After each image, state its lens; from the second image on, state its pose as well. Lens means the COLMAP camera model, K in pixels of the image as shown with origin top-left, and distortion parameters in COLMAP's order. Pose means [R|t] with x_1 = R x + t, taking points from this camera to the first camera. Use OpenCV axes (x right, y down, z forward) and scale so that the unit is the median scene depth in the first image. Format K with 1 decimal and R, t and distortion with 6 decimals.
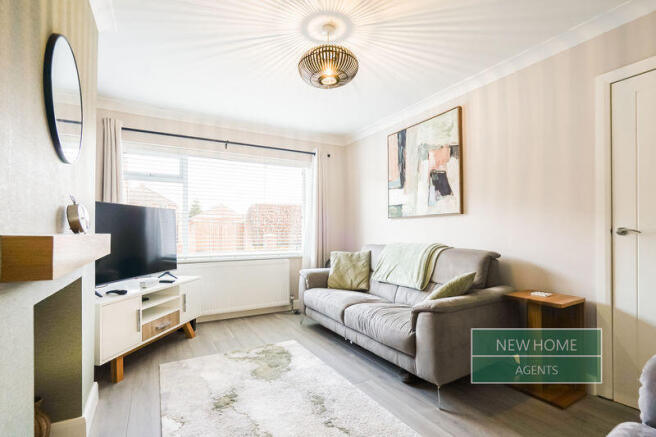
lens RADIAL K [[308.6, 0, 328.0], [0, 308.6, 218.5], [0, 0, 1]] dist [-0.002051, -0.000103]
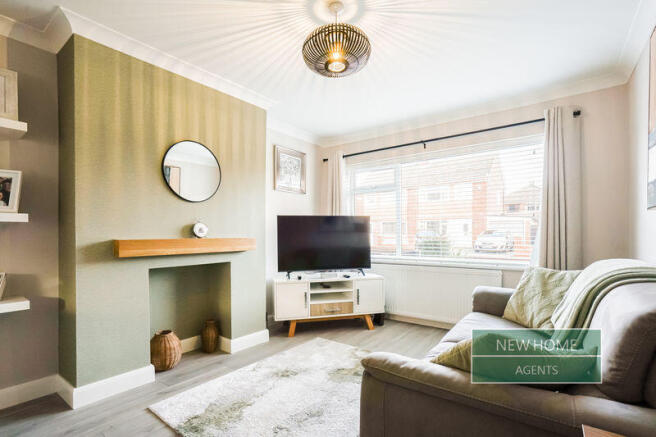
lens RADIAL K [[311.7, 0, 328.1], [0, 311.7, 230.8], [0, 0, 1]] dist [-0.025914, 0.000001]
pose [[0.391337, -0.006345, -0.920226, 0.654495], [0.043019, 0.999009, 0.011406, 0.006707], [0.919242, -0.044050, 0.391222, 0.509892]]
